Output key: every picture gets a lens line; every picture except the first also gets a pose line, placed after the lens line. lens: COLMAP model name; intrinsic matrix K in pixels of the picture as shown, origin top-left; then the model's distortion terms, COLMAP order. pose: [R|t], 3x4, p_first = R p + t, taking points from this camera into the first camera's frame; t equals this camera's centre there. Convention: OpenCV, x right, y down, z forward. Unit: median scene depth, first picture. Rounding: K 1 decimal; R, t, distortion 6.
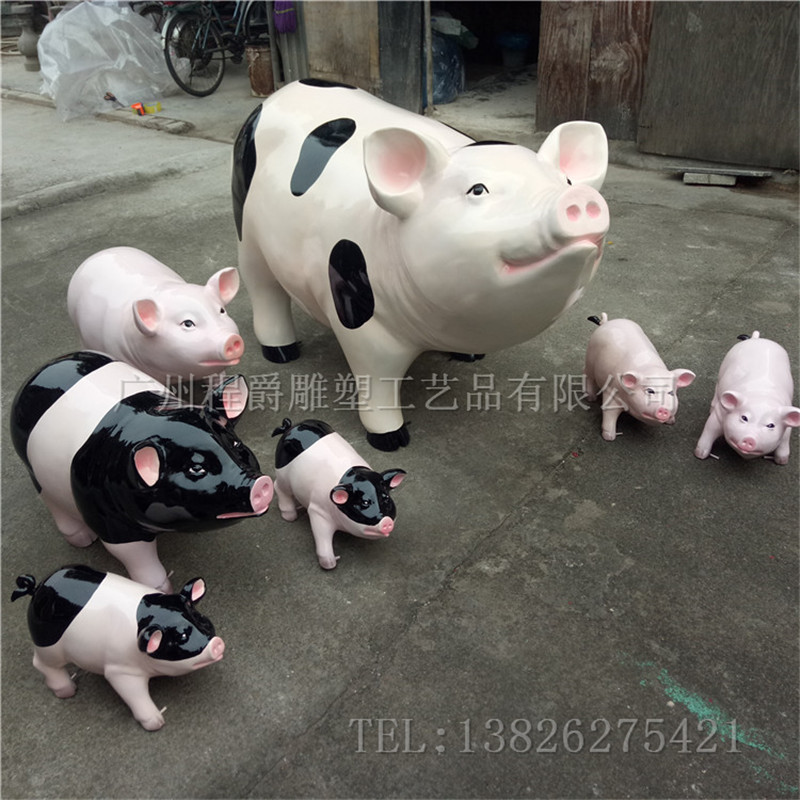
lens RADIAL K [[863.0, 0, 404.4], [0, 863.0, 398.9], [0, 0, 1]] dist [0.020250, 0.000000]
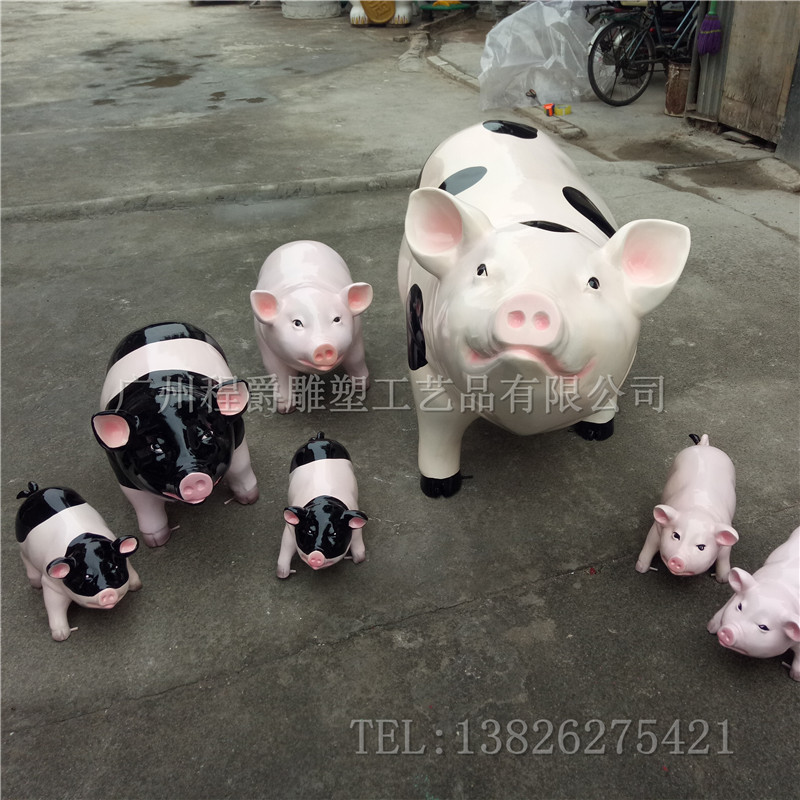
lens RADIAL K [[863.0, 0, 404.4], [0, 863.0, 402.6], [0, 0, 1]] dist [0.020250, 0.000000]
pose [[0.842264, 0.302645, -0.446092, 0.133123], [-0.297927, 0.951001, 0.082679, -0.042096], [0.449256, 0.063265, 0.891160, 0.029528]]
